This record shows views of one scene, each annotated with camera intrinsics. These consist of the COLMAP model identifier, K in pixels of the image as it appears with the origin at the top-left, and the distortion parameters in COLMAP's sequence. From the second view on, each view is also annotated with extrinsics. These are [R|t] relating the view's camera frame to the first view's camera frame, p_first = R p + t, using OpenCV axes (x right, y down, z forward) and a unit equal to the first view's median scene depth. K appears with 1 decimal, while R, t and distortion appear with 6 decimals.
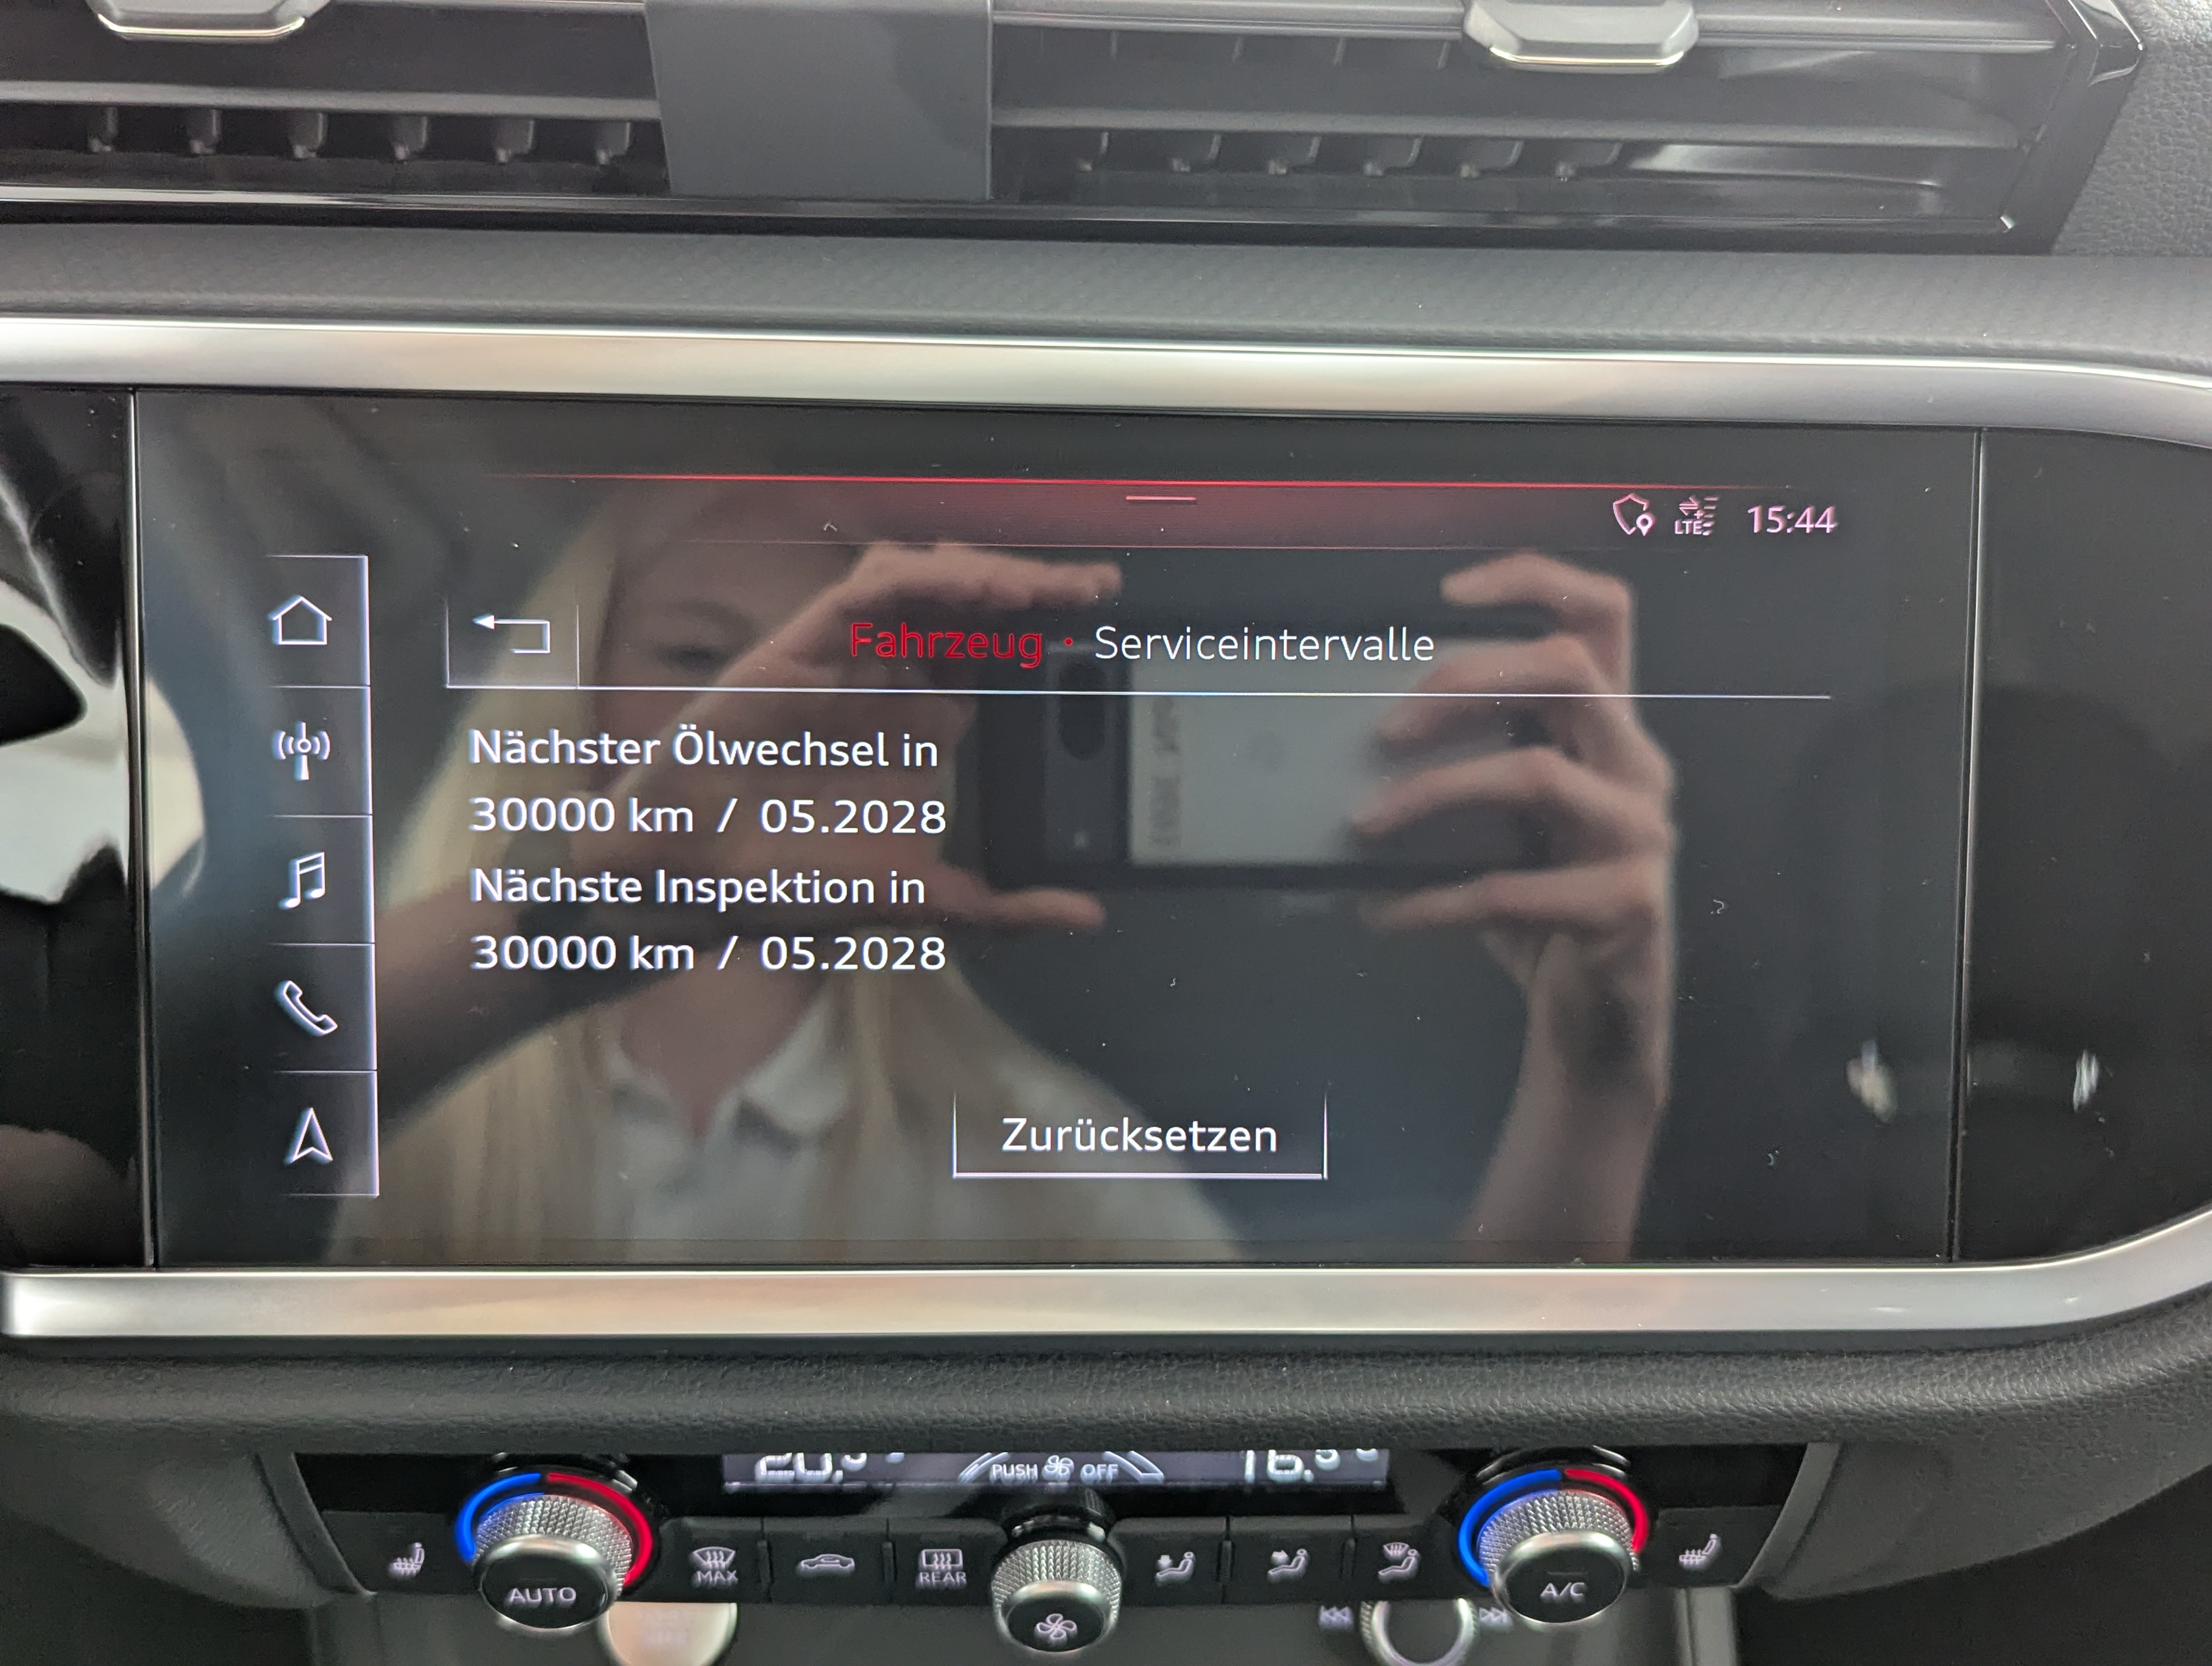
lens RADIAL K [[2077.9, 0, 1138.7], [0, 2077.9, 830.2], [0, 0, 1]] dist [0.030450, 0.000000]
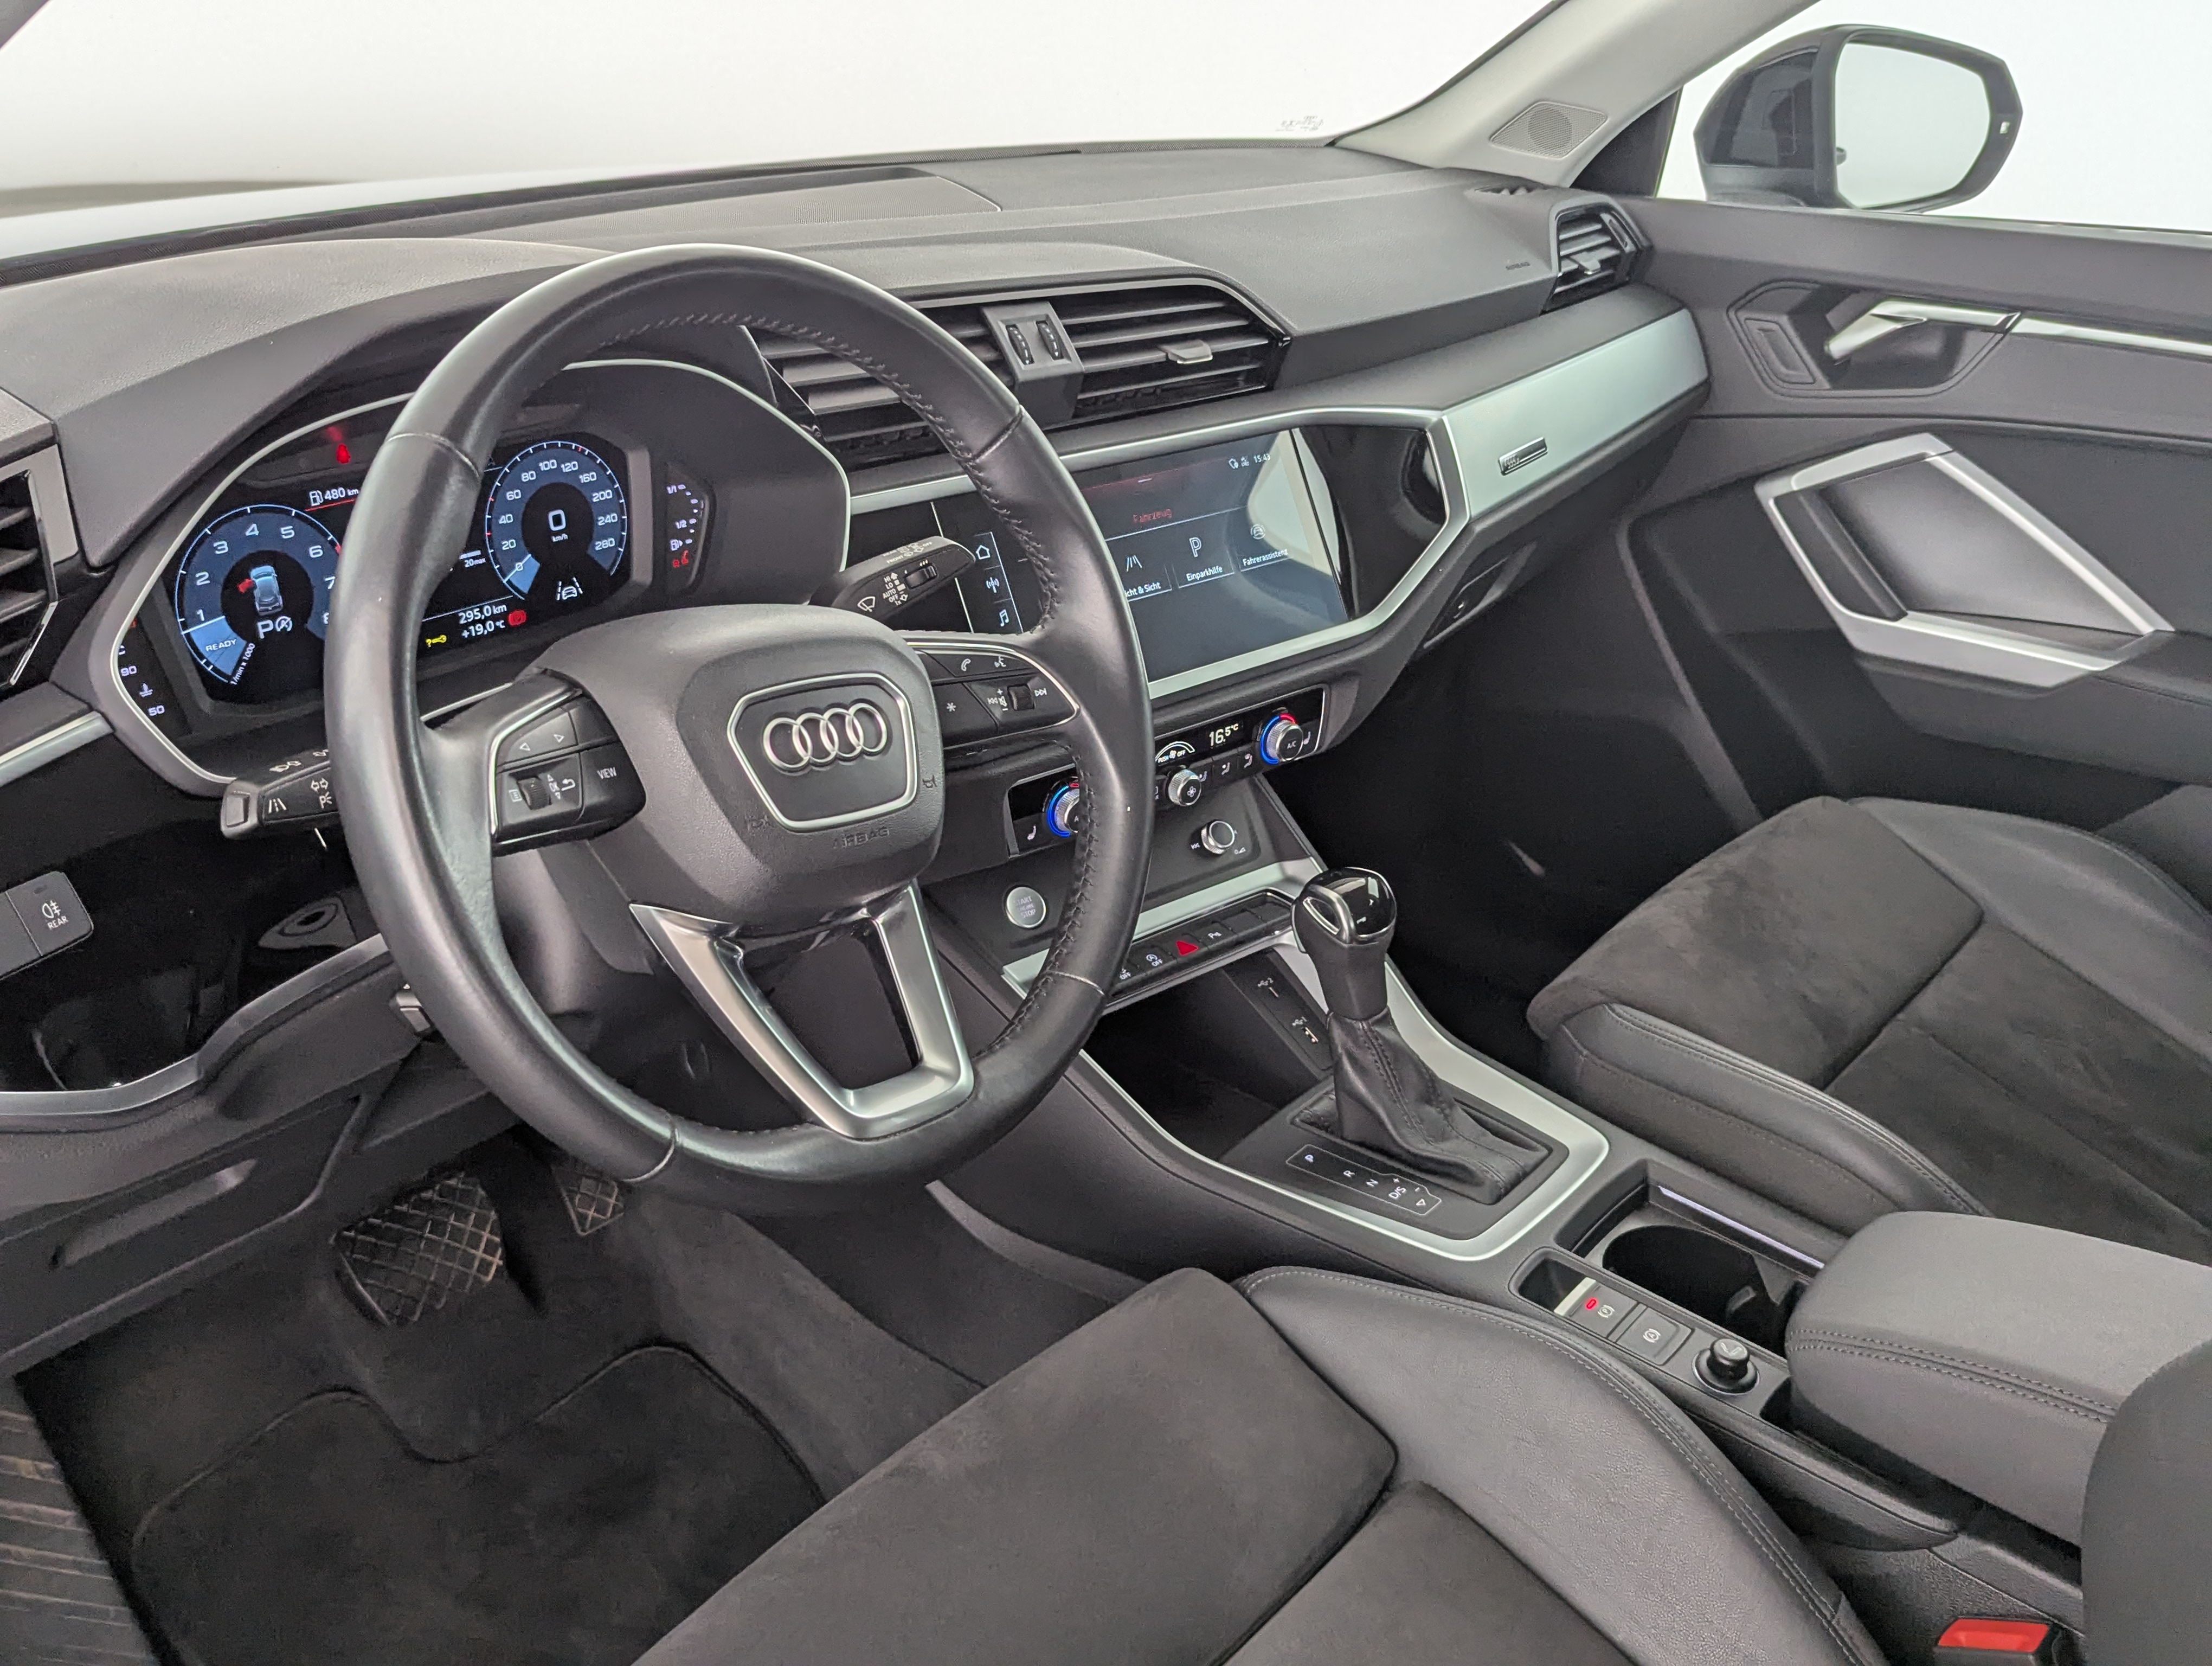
lens RADIAL K [[2077.9, 0, 1130.3], [0, 2077.9, 819.6], [0, 0, 1]] dist [0.030450, 0.000000]
pose [[0.774403, -0.274877, 0.569862, -2.437613], [0.341449, 0.939840, -0.010668, 0.480264], [-0.532646, 0.202840, 0.821671, -2.108635]]
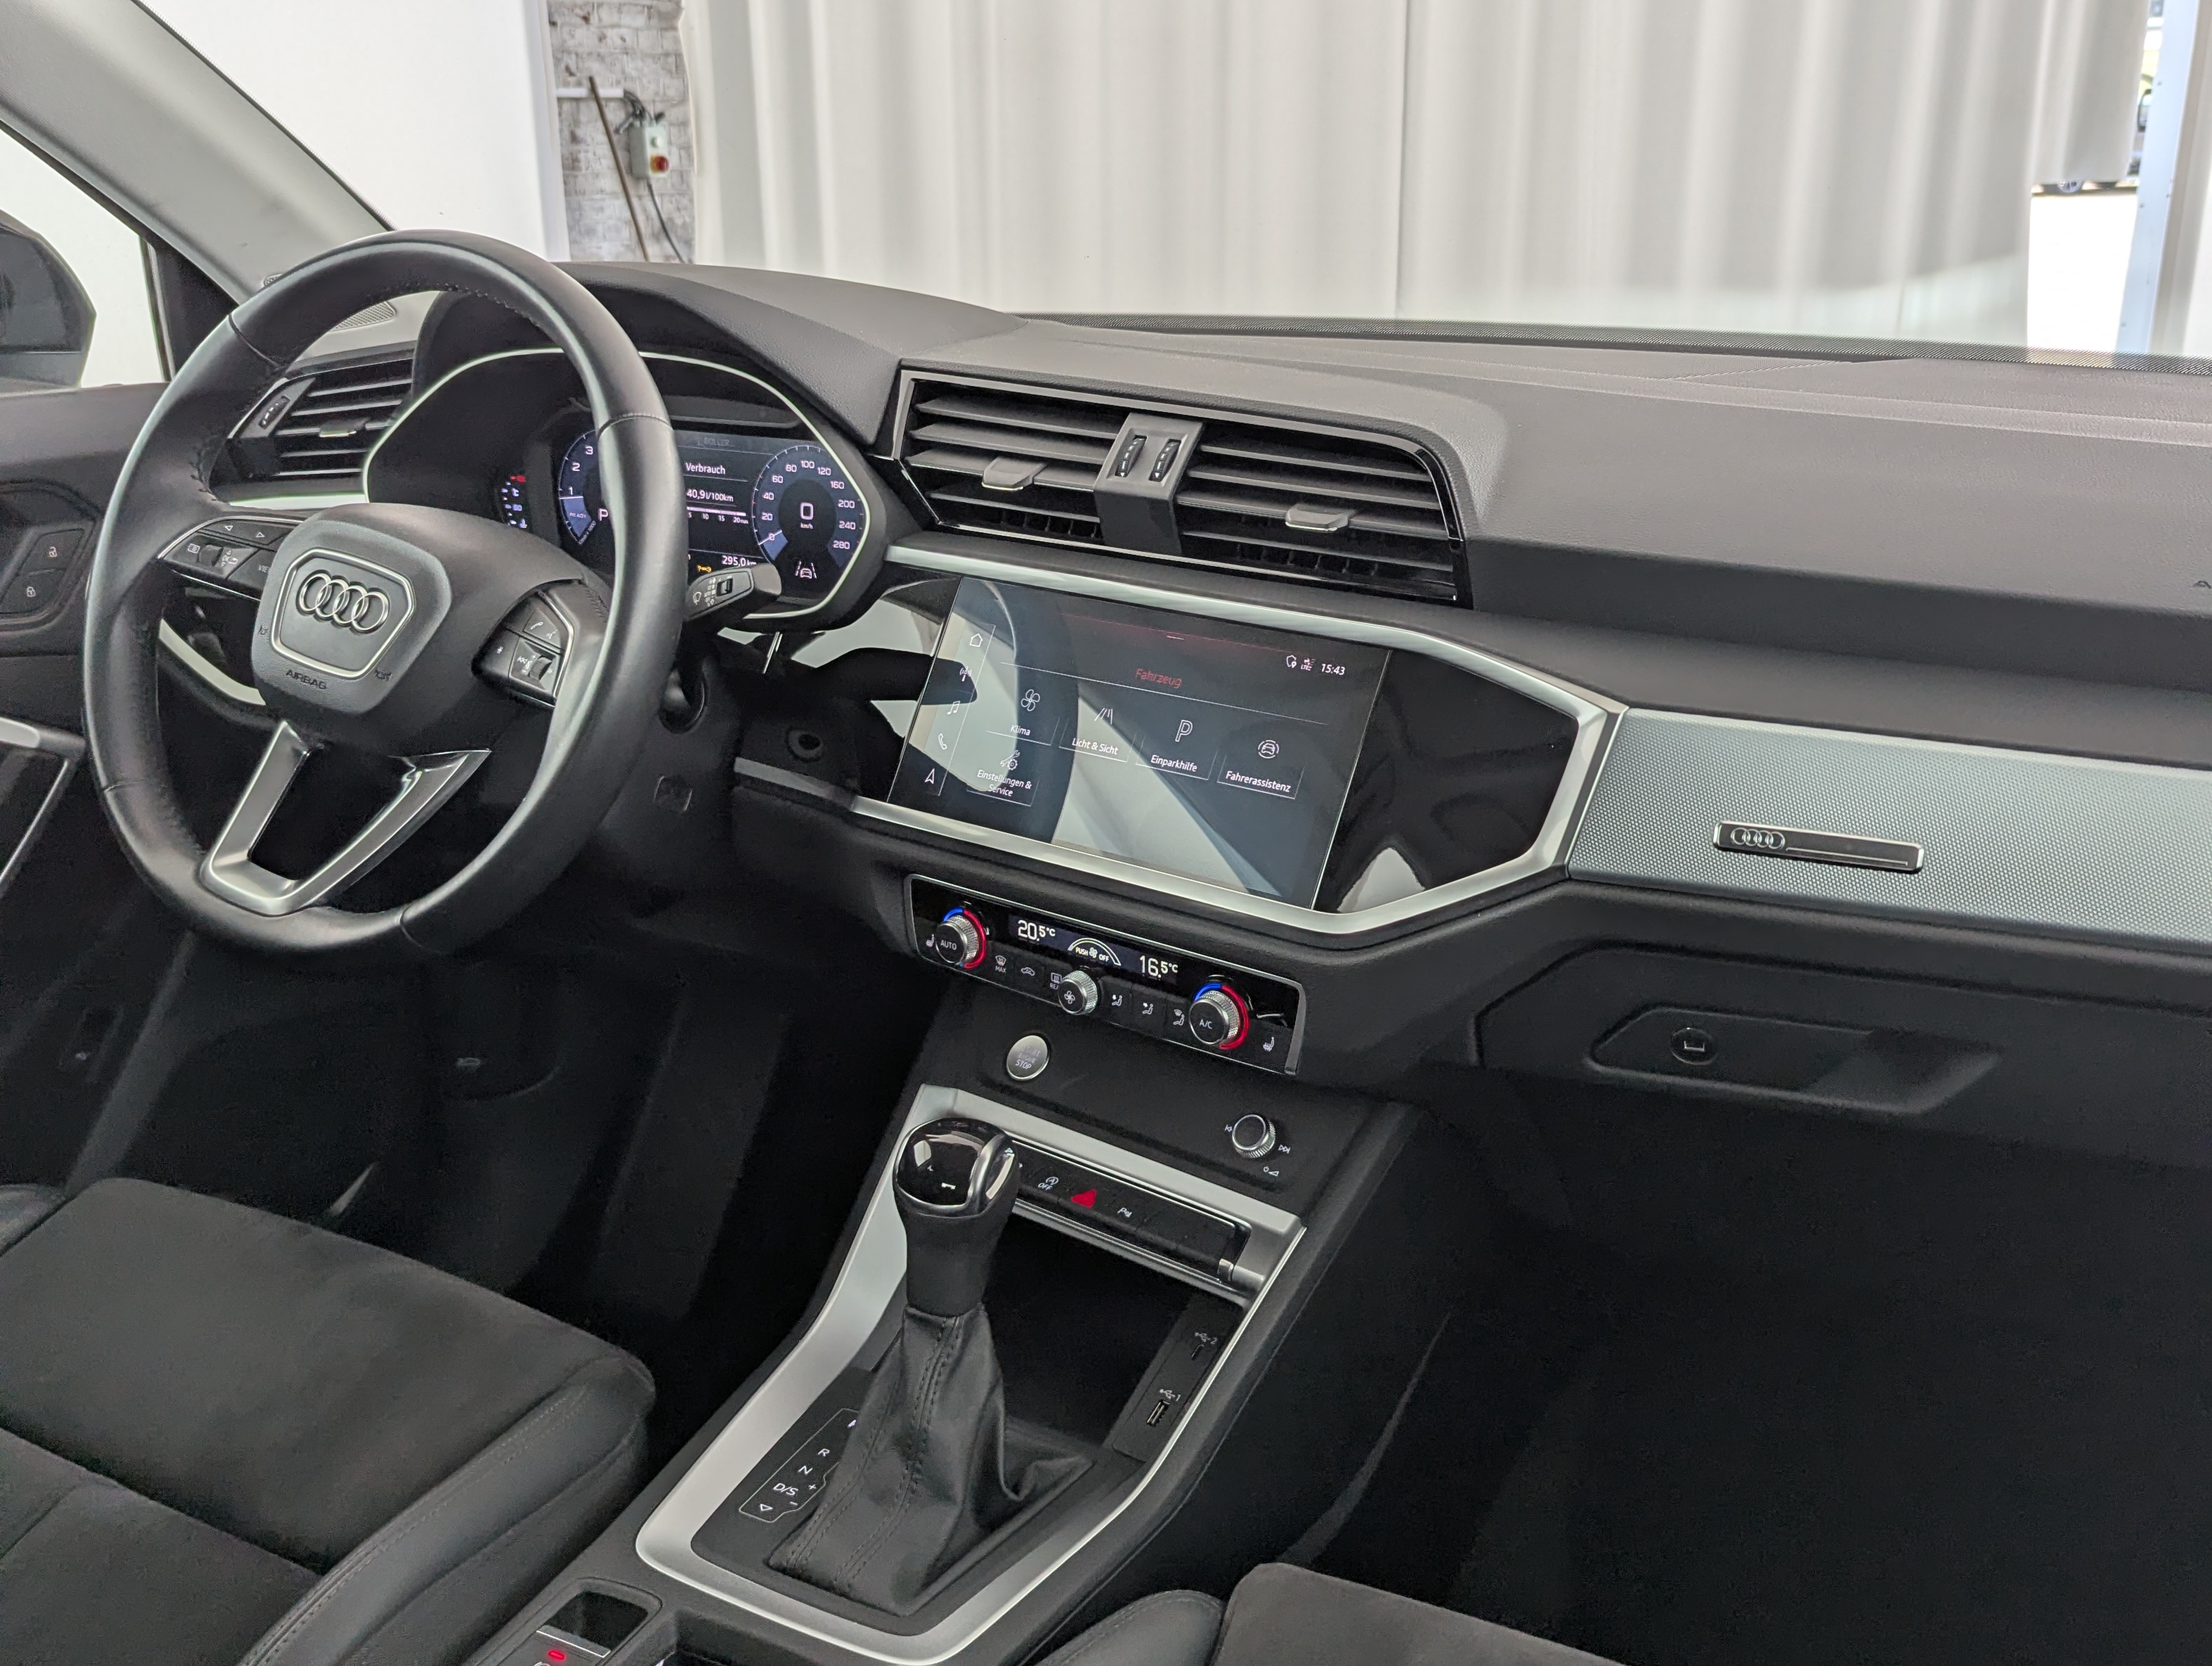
lens RADIAL K [[2077.9, 0, 1094.7], [0, 2077.9, 773.8], [0, 0, 1]] dist [0.030450, 0.000000]
pose [[0.762368, 0.161110, -0.626769, 2.018887], [-0.335648, 0.926501, -0.170109, 0.648258], [0.553296, 0.340059, 0.760410, -1.522247]]
